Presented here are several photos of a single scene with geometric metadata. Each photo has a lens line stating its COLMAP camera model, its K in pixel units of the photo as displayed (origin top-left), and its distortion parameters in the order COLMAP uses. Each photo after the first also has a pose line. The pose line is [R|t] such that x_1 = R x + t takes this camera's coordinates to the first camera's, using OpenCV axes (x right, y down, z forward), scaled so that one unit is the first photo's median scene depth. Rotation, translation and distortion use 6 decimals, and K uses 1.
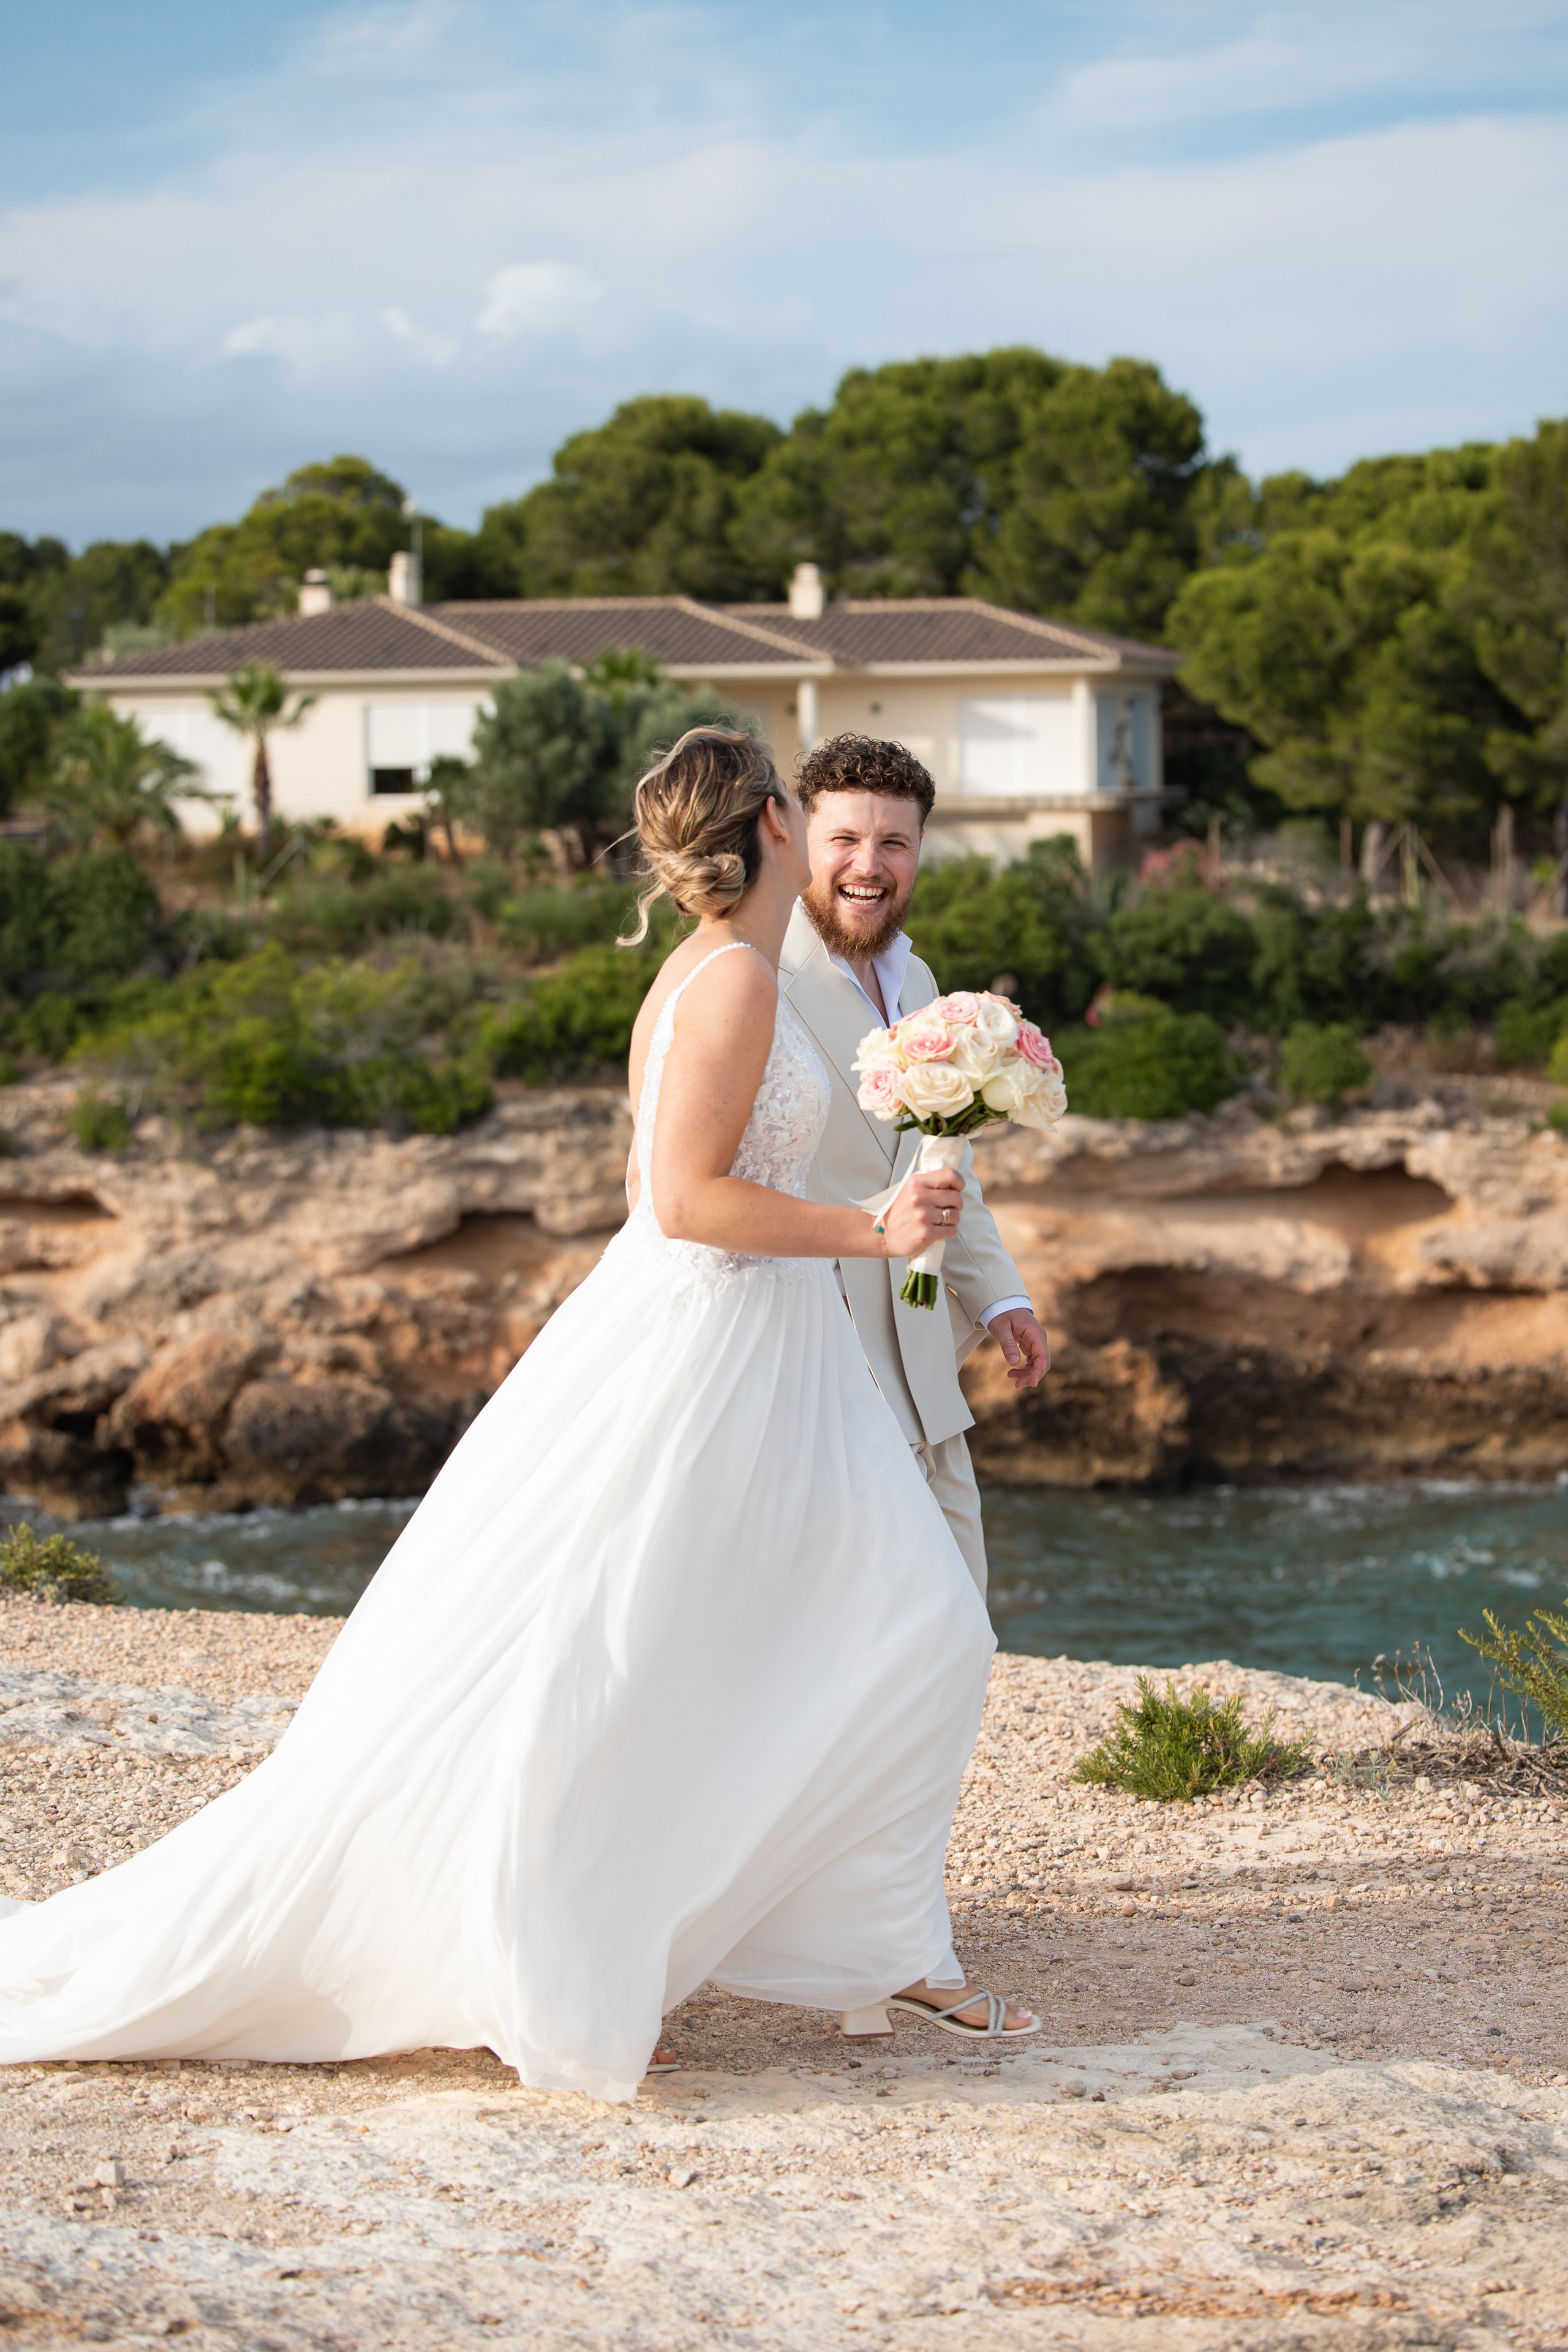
lens RADIAL K [[4793.7, 0, 784.0], [0, 4793.7, 1176.0], [0, 0, 1]] dist [-0.071511, 0.013060]
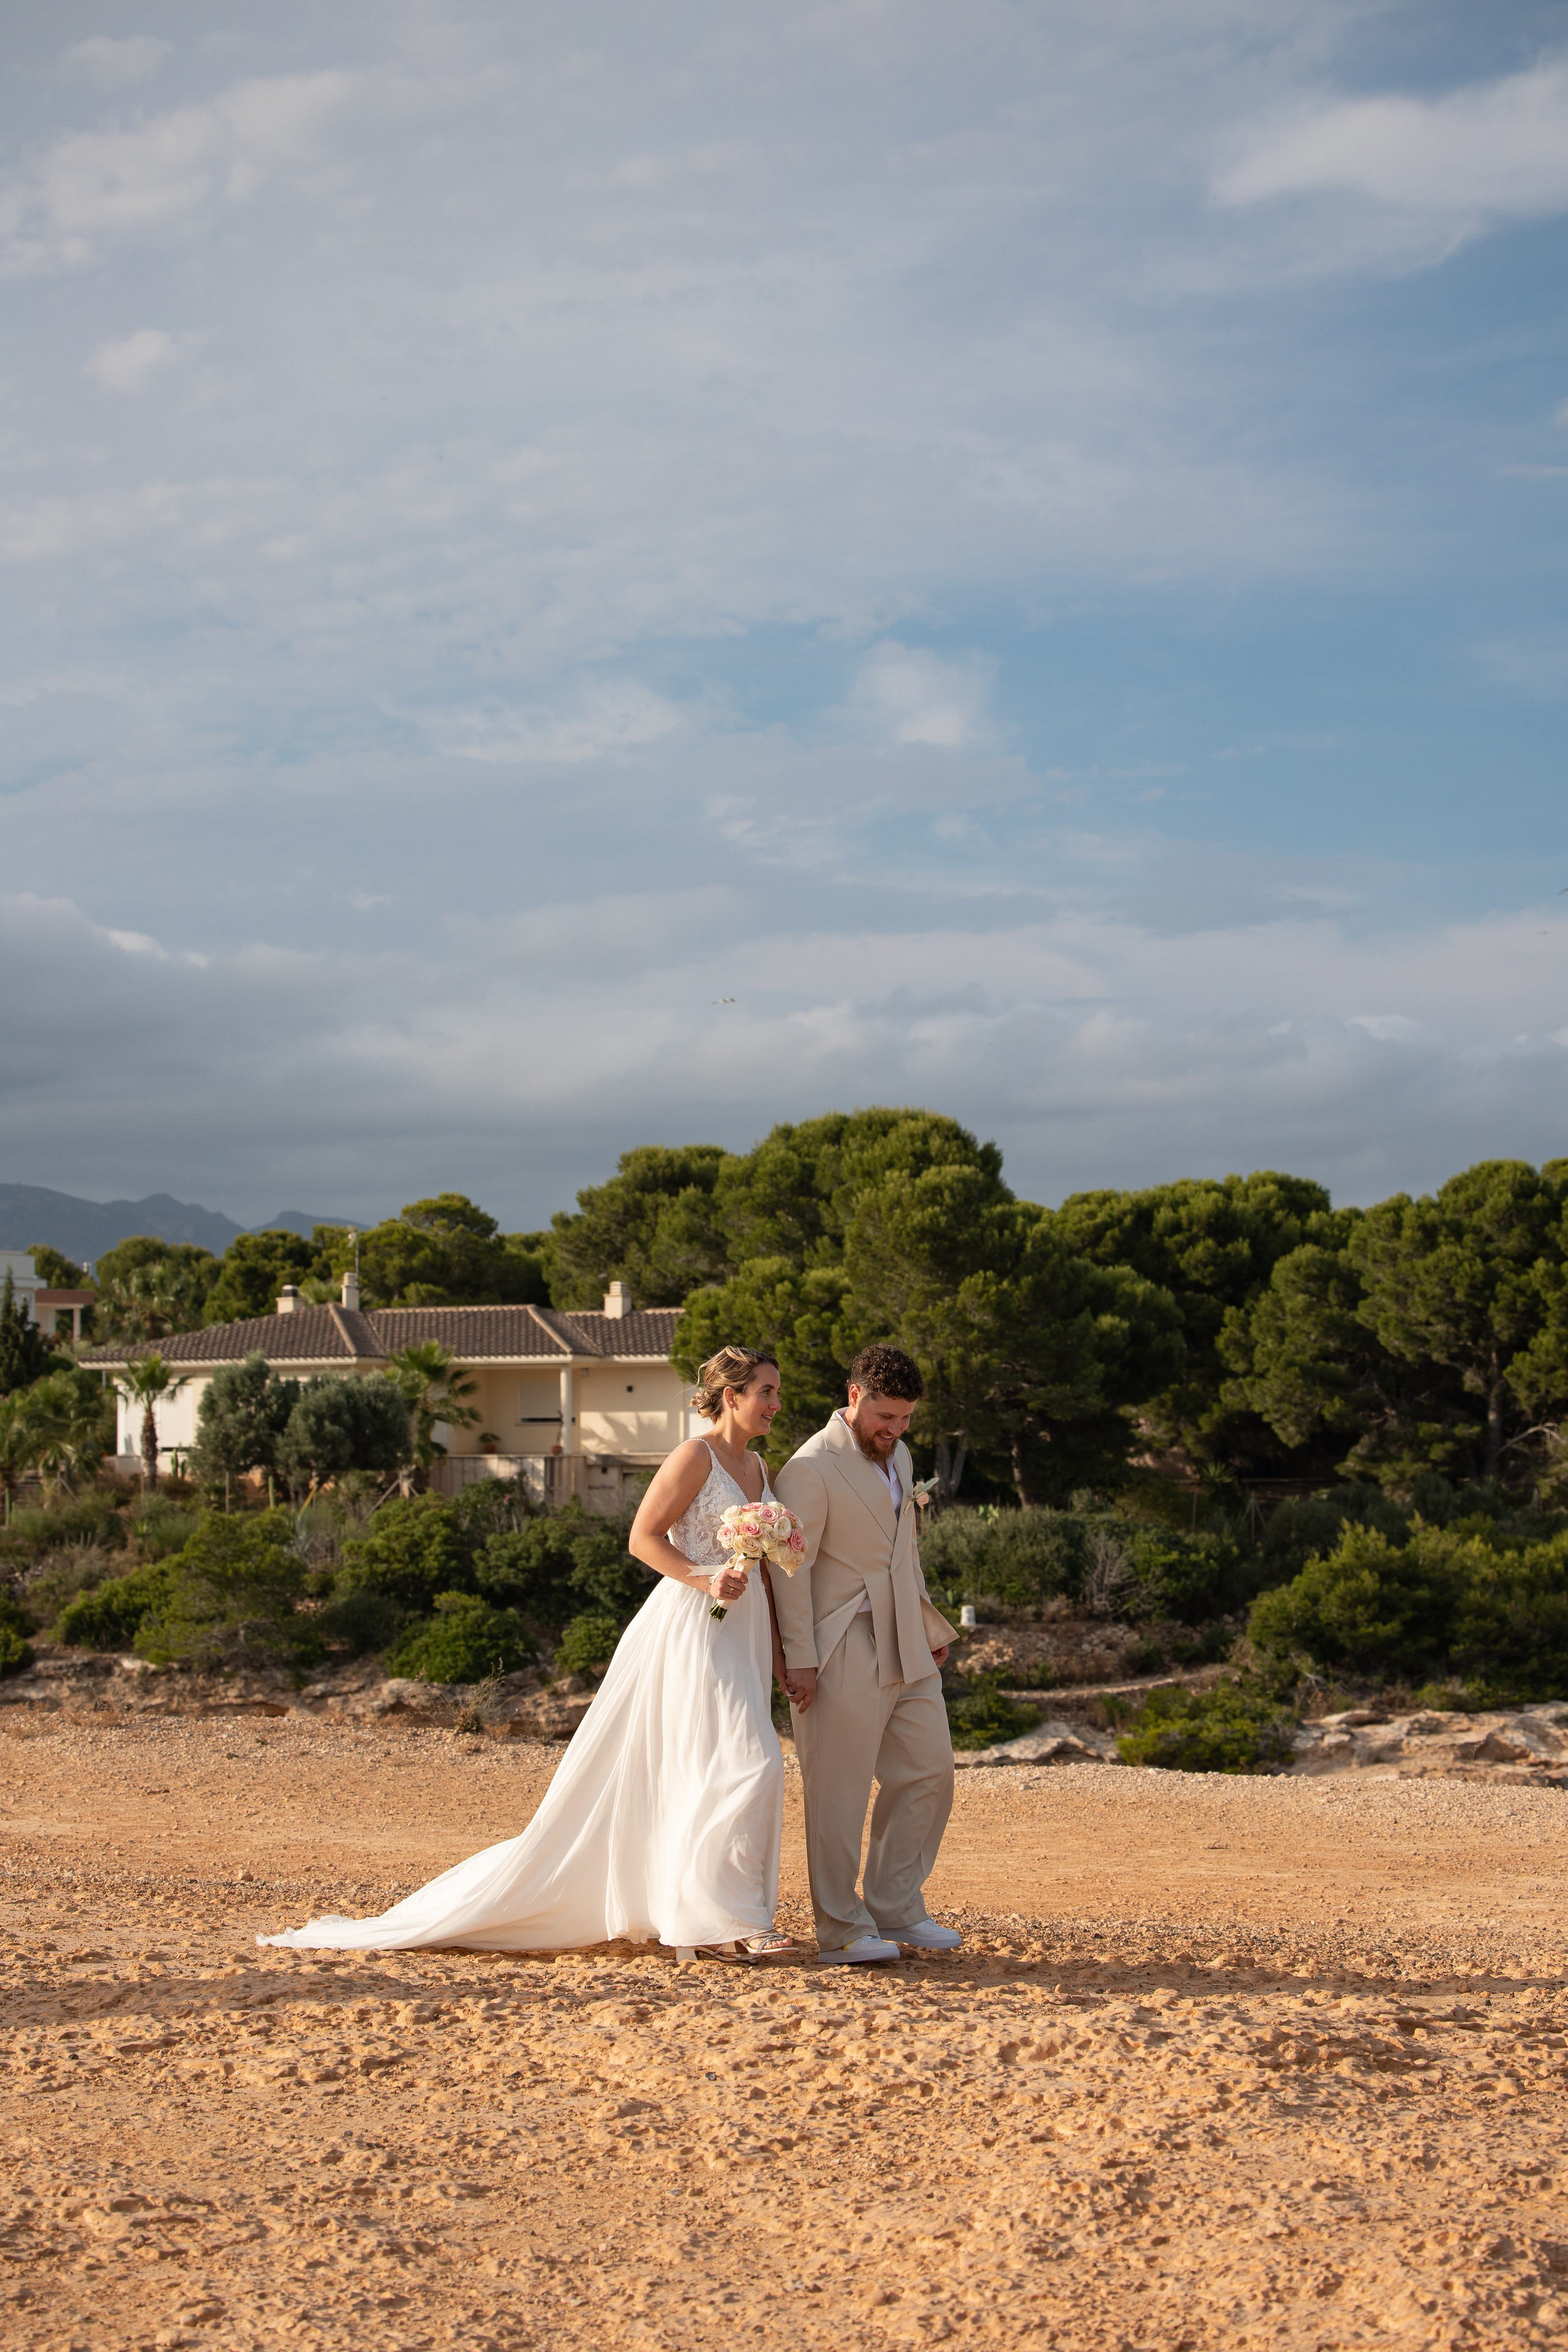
lens RADIAL K [[4793.7, 0, 784.0], [0, 4793.7, 1176.0], [0, 0, 1]] dist [-0.071511, 0.013060]
pose [[0.948040, -0.008891, -0.318028, 0.592228], [-0.036147, 0.990127, -0.135435, 0.026782], [0.316092, 0.139893, 0.938358, -0.289641]]
